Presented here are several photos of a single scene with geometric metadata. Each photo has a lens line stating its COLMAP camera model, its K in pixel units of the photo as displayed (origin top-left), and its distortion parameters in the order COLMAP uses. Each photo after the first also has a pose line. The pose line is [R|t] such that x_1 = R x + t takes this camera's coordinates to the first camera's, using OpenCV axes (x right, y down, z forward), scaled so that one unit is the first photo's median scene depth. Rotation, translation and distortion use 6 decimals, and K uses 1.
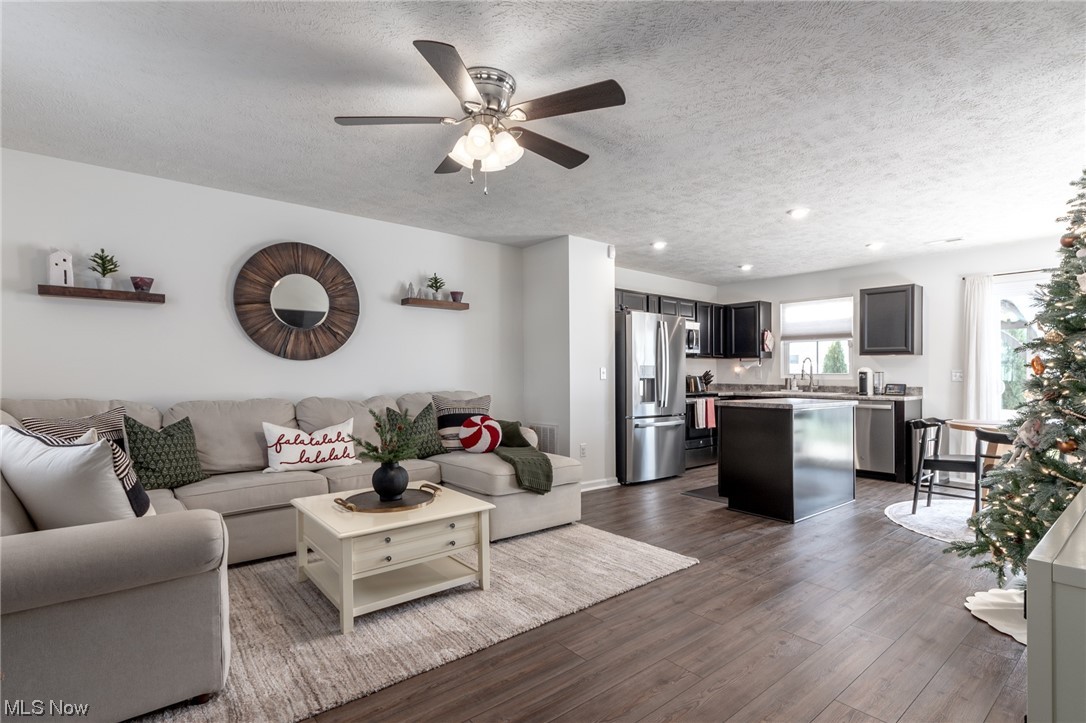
lens RADIAL K [[522.1, 0, 543.0], [0, 522.1, 361.5], [0, 0, 1]] dist [-0.000436, -0.000062]
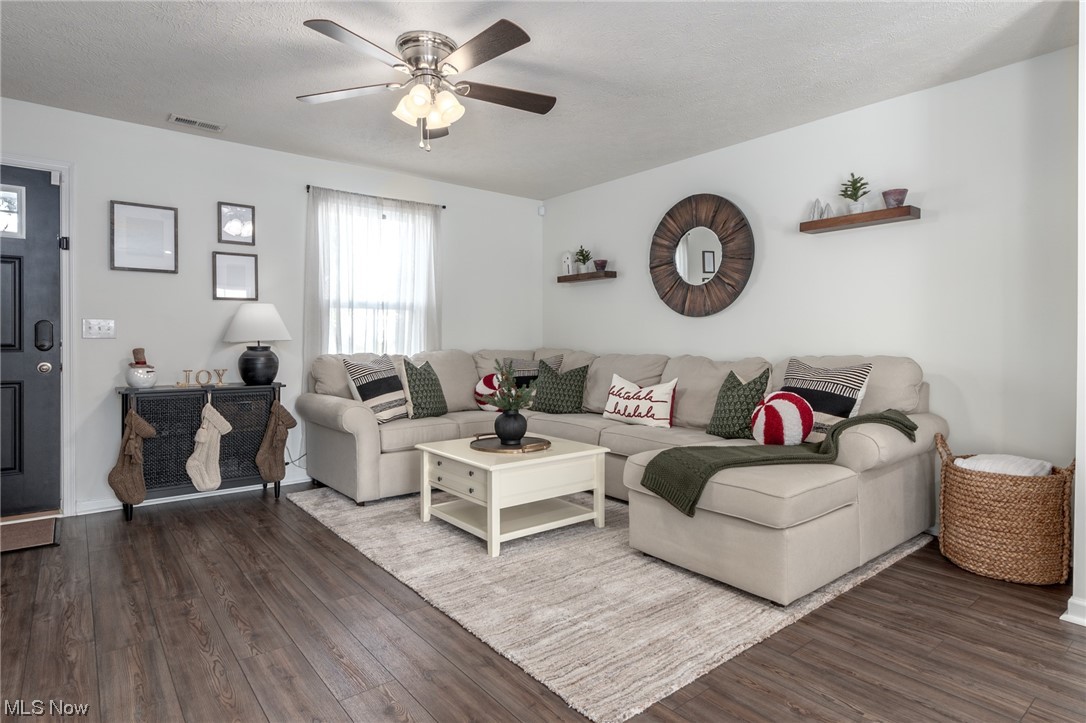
lens RADIAL K [[580.7, 0, 543.2], [0, 580.7, 341.3], [0, 0, 1]] dist [-0.000870, -0.000200]
pose [[-0.009680, -0.001489, -0.999952, 0.705405], [0.021662, 0.999764, -0.001698, 0.044259], [0.999718, -0.021678, -0.009646, 0.846746]]
